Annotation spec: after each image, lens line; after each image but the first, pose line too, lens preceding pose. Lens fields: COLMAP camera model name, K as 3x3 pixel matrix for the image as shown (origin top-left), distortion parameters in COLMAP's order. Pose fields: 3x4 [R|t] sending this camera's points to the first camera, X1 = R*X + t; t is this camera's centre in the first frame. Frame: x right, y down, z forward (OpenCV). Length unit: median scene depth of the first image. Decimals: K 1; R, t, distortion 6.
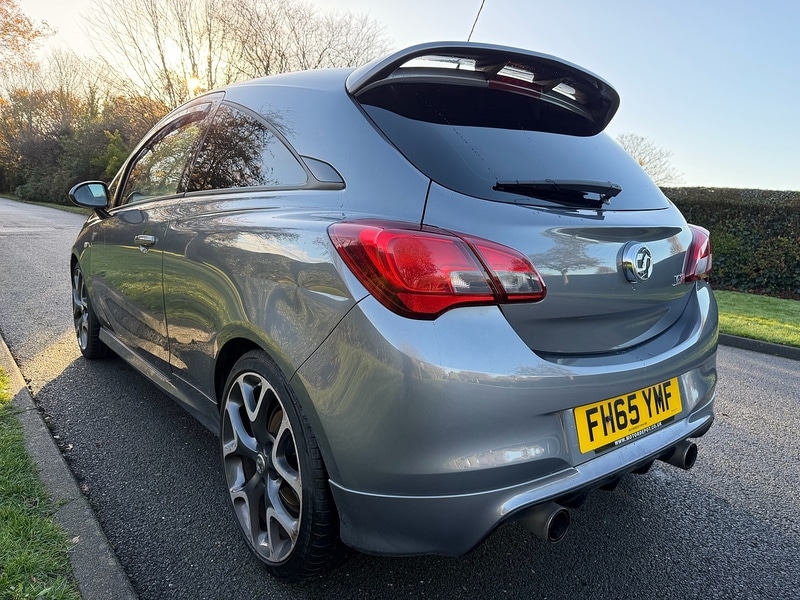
lens RADIAL K [[557.9, 0, 400.0], [0, 557.9, 300.0], [0, 0, 1]] dist [-0.001194, -0.005752]
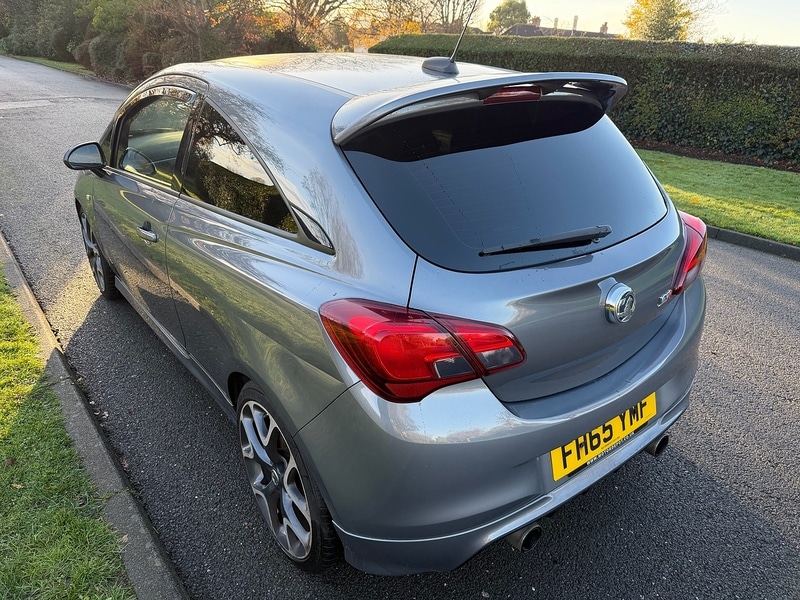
lens RADIAL K [[558.2, 0, 405.7], [0, 558.2, 300.4], [0, 0, 1]] dist [-0.000489, -0.005631]
pose [[0.999662, -0.016163, -0.020347, 0.044307], [0.020852, 0.966198, 0.256955, -0.327667], [0.015506, -0.257293, 0.966209, -0.007184]]
